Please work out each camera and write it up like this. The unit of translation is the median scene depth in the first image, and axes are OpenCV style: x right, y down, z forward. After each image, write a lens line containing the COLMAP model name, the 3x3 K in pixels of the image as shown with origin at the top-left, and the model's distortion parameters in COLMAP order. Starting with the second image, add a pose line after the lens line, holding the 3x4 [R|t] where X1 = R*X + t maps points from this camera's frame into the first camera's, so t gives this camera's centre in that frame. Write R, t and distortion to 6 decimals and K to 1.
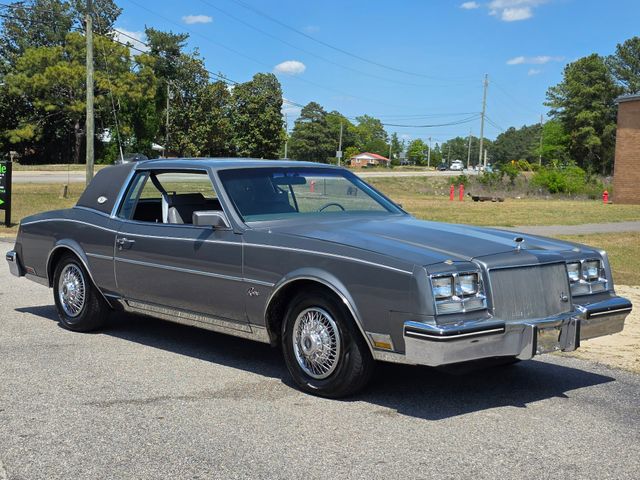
lens RADIAL K [[974.5, 0, 311.3], [0, 974.5, 251.7], [0, 0, 1]] dist [0.047113, 0.000000]
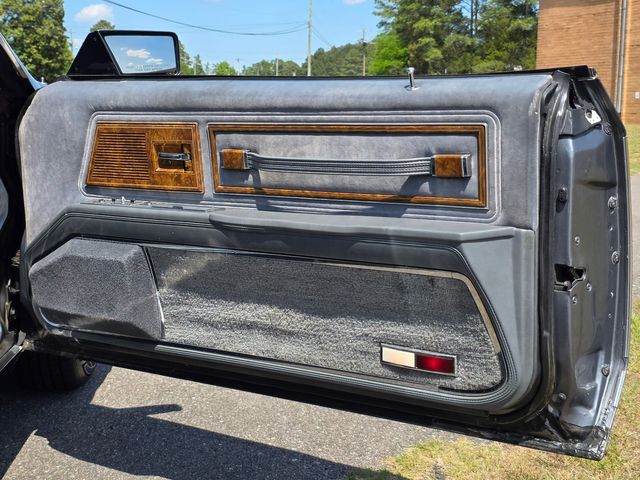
lens RADIAL K [[1023.0, 0, 317.2], [0, 1023.0, 229.5], [0, 0, 1]] dist [0.078136, 0.000000]
pose [[0.979469, -0.049422, 0.195445, 0.000320], [0.040694, 0.997997, 0.048428, -0.004923], [-0.197447, -0.039480, 0.979518, 0.100622]]
